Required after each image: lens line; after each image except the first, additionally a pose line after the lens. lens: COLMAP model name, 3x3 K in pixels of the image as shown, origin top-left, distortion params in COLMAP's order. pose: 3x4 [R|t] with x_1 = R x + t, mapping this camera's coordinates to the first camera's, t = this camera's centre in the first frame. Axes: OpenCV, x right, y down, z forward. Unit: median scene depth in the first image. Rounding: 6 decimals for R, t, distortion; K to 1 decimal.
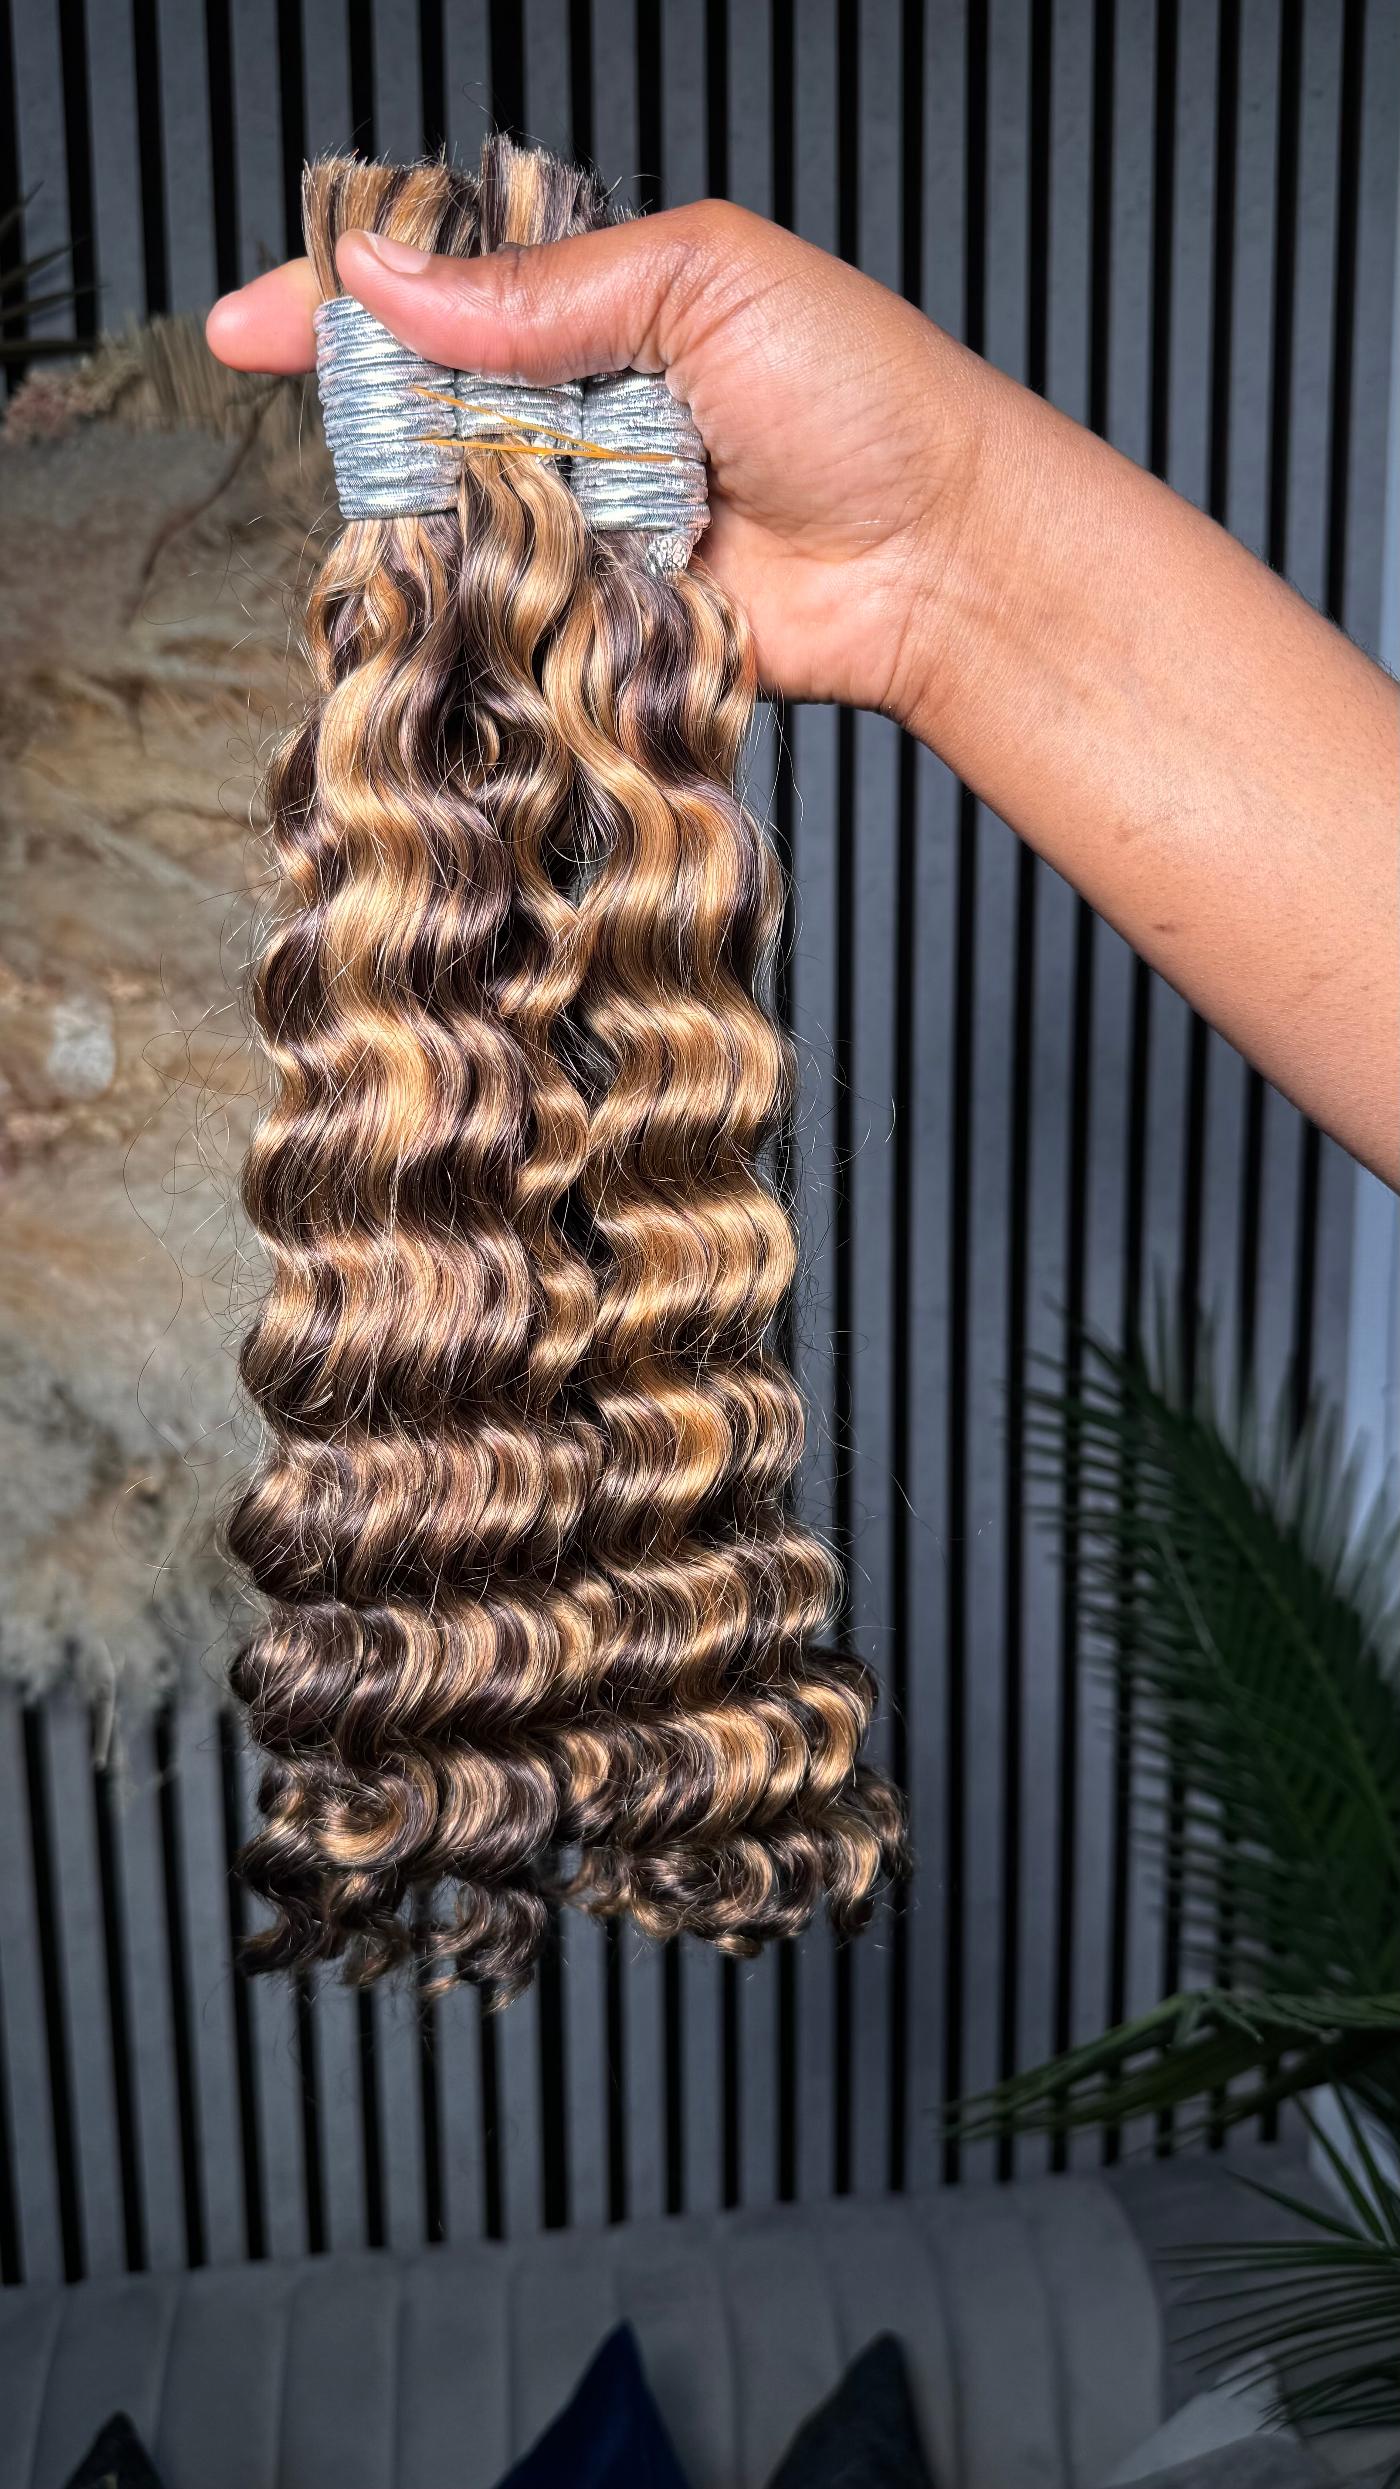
lens RADIAL K [[1626.6, 0, 698.5], [0, 1626.6, 1137.1], [0, 0, 1]] dist [0.050567, -0.075145]
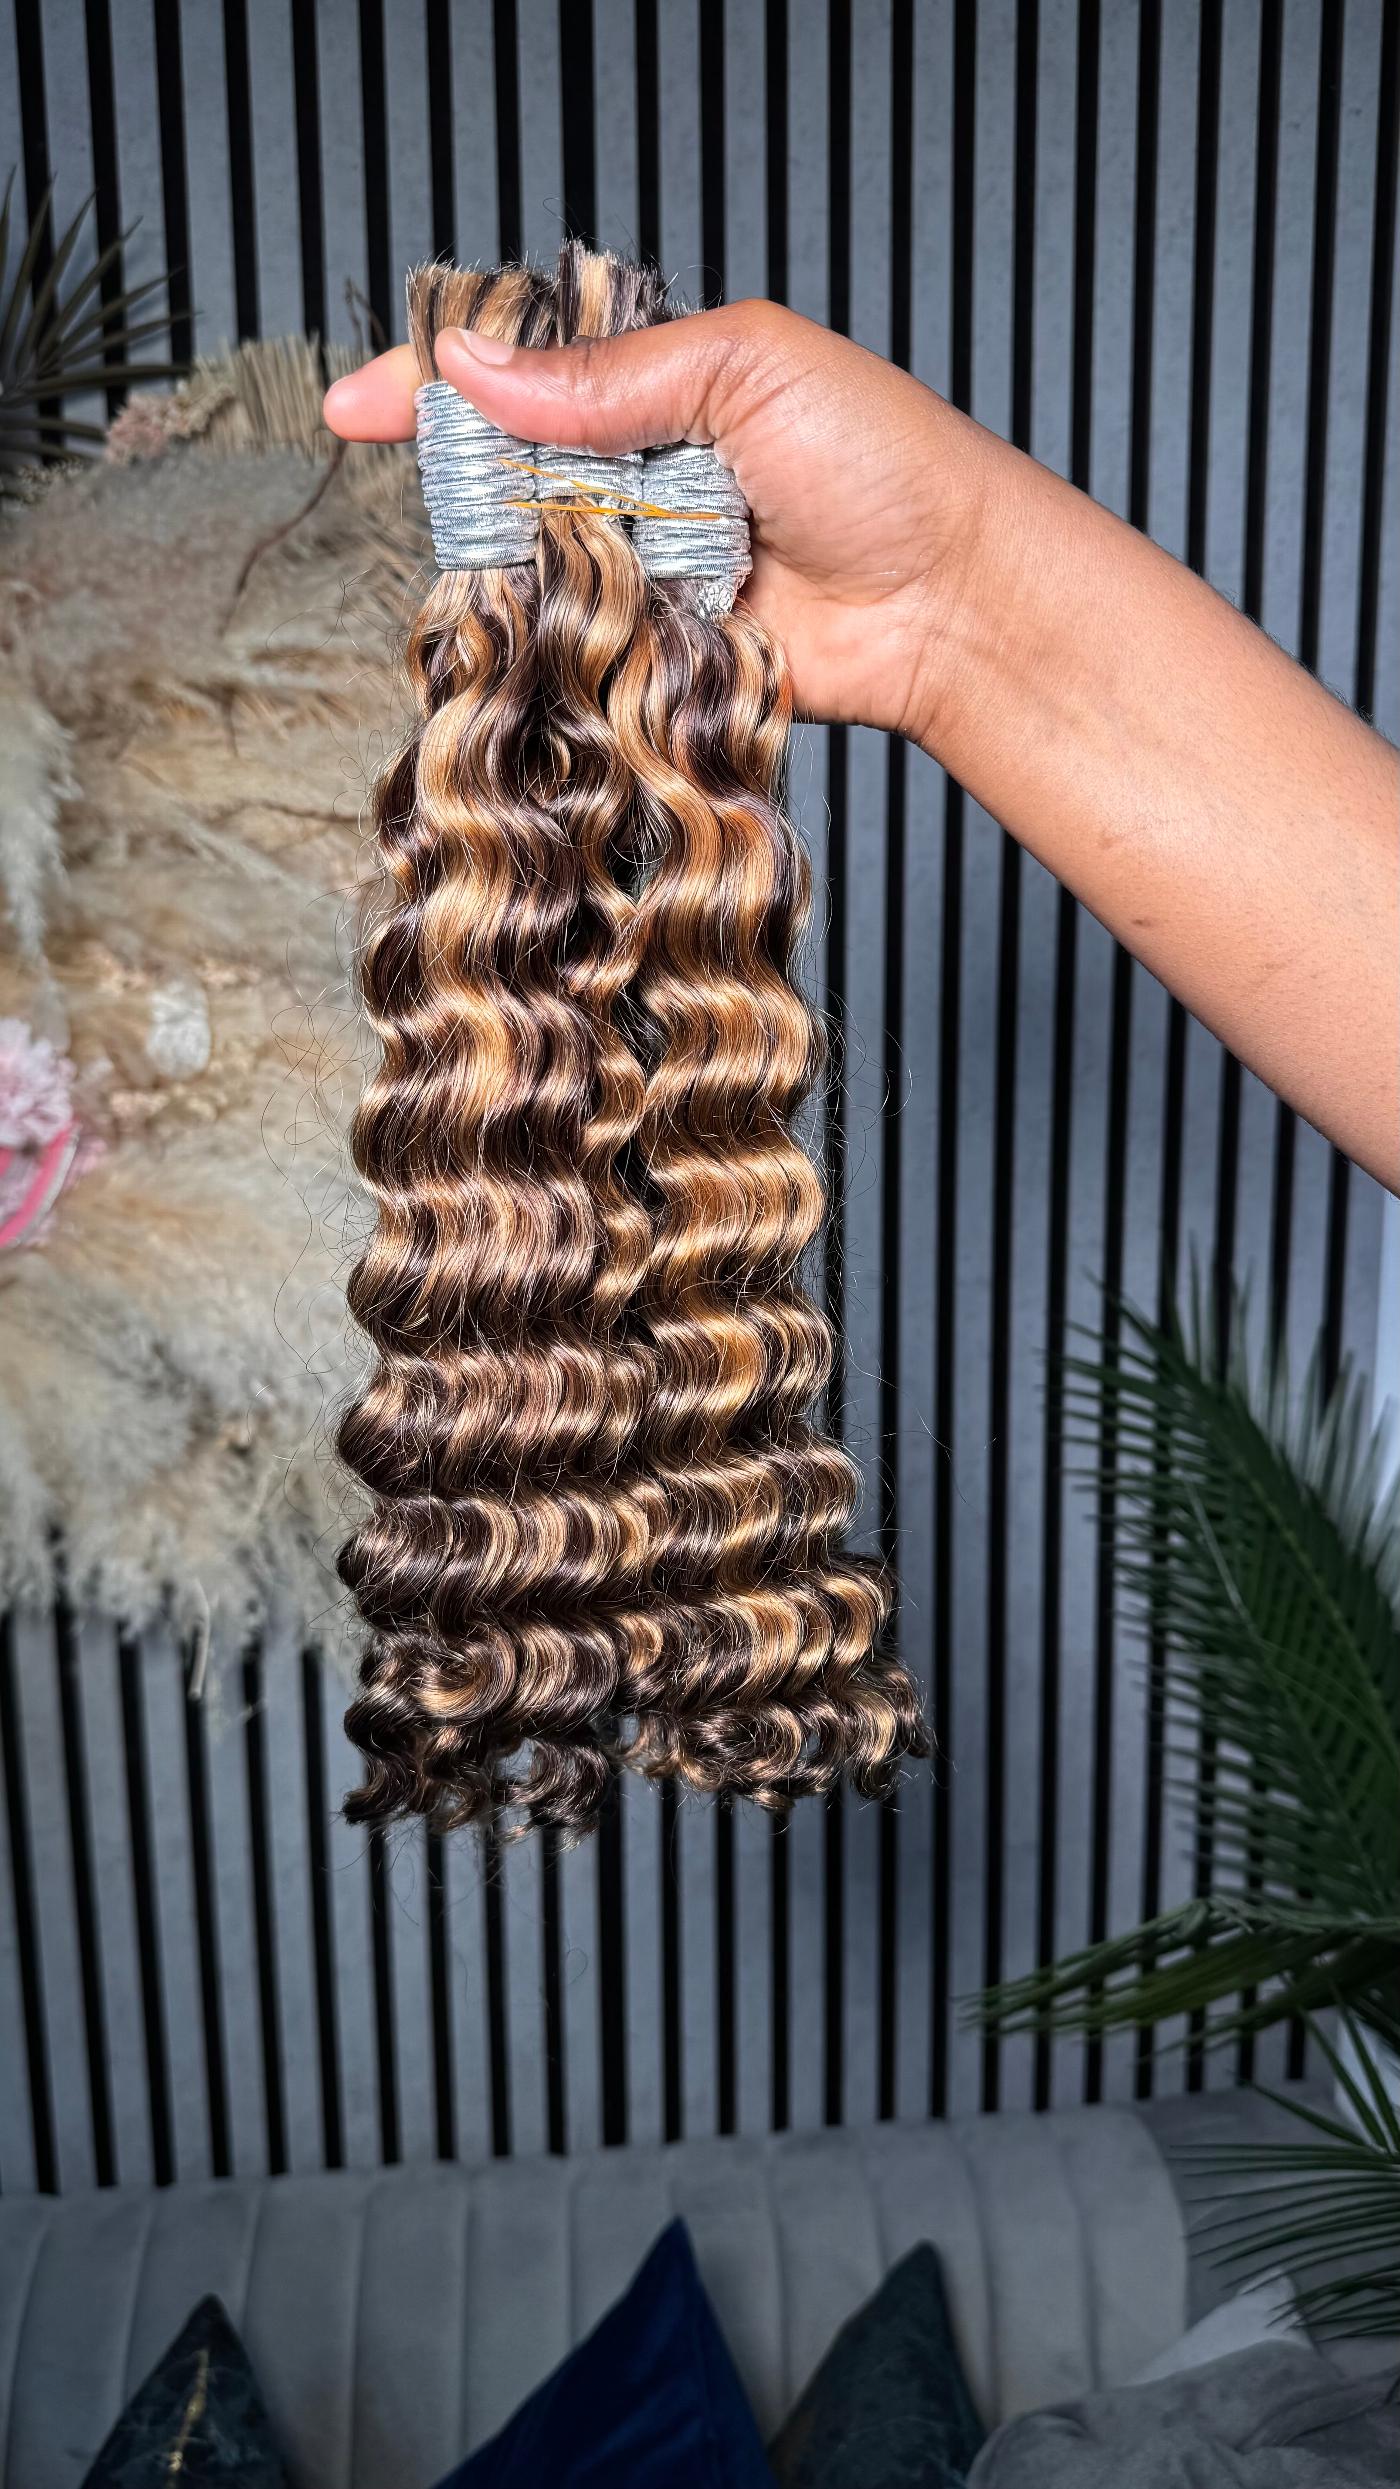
lens RADIAL K [[1645.9, 0, 694.4], [0, 1645.9, 1150.4], [0, 0, 1]] dist [0.048894, -0.072202]
pose [[0.999075, 0.005001, -0.042713, 0.017331], [-0.004445, 0.999904, 0.013103, 0.020308], [0.042775, -0.012901, 0.999001, -0.170650]]
